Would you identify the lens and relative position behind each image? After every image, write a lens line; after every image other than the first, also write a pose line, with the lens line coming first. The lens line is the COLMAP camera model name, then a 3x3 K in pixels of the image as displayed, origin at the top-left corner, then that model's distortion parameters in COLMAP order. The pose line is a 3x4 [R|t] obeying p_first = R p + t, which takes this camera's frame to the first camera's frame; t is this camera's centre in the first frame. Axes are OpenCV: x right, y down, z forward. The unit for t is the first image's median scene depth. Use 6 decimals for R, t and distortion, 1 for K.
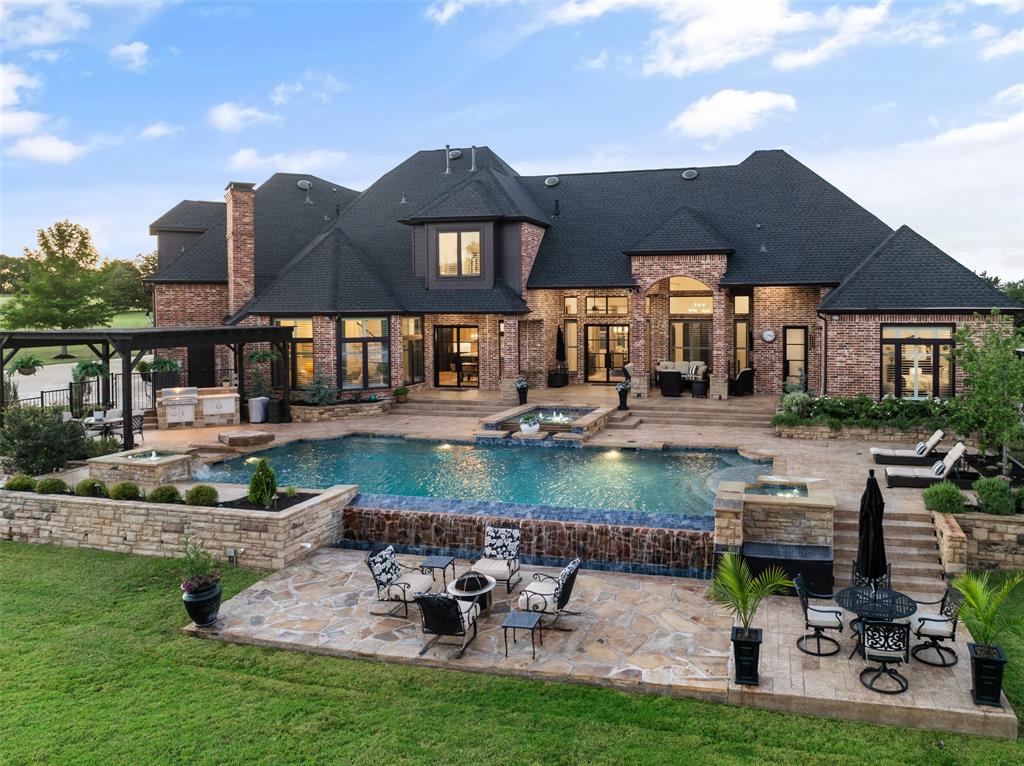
lens RADIAL K [[746.7, 0, 591.8], [0, 746.7, 324.4], [0, 0, 1]] dist [-0.036445, 0.004990]
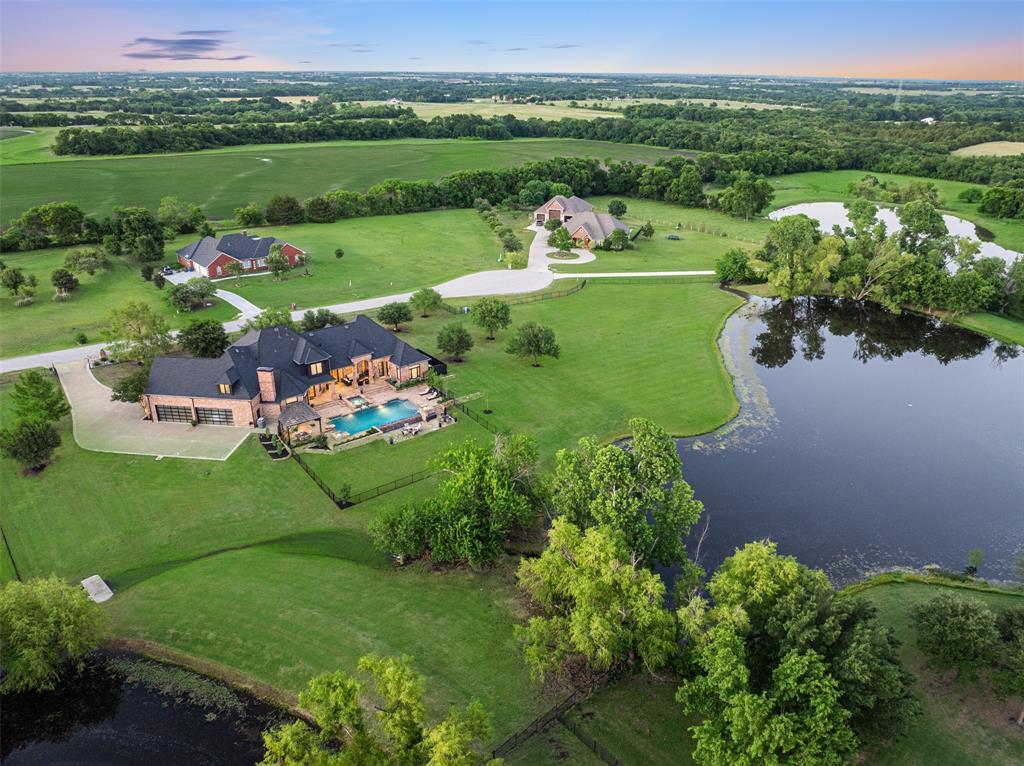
lens RADIAL K [[701.3, 0, 515.1], [0, 701.3, 381.7], [0, 0, 1]] dist [-0.043954, 0.000606]
pose [[0.602794, -0.307613, 0.736216, -3.122689], [0.006726, 0.924622, 0.380827, -1.954859], [-0.797869, -0.224609, 0.559425, -2.658108]]
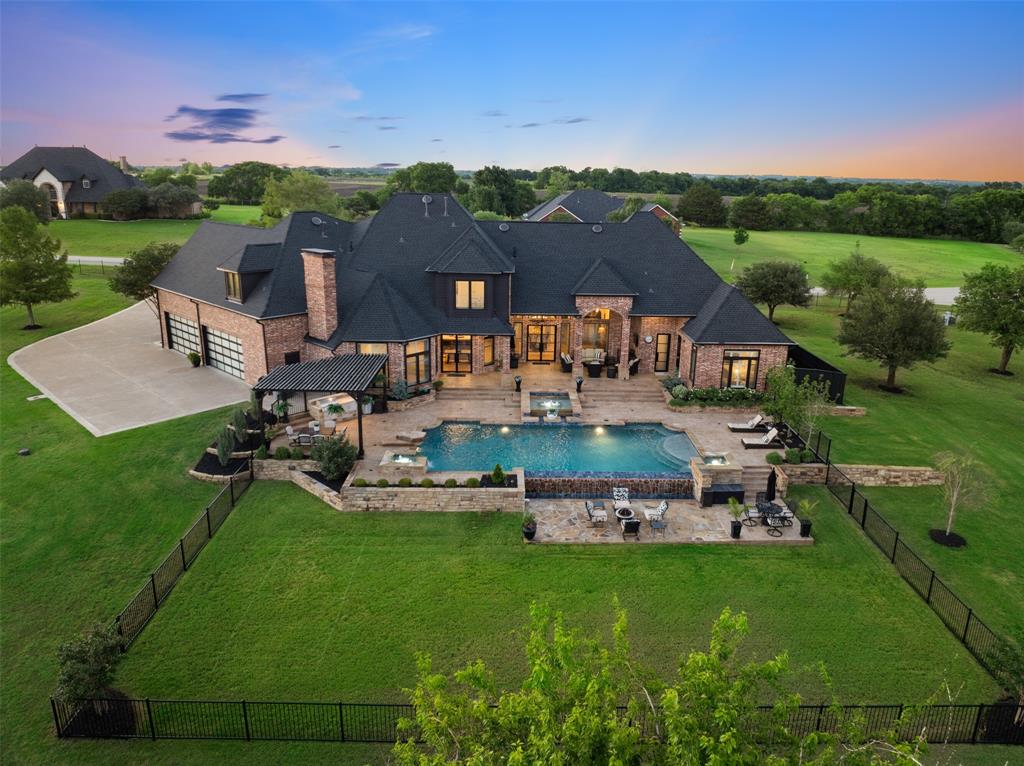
lens RADIAL K [[720.5, 0, 517.2], [0, 720.5, 378.5], [0, 0, 1]] dist [-0.035659, 0.005224]
pose [[0.964470, -0.051968, 0.259033, -0.644187], [-0.016415, 0.966782, 0.255075, -0.416012], [-0.263684, -0.250264, 0.931579, -0.635812]]
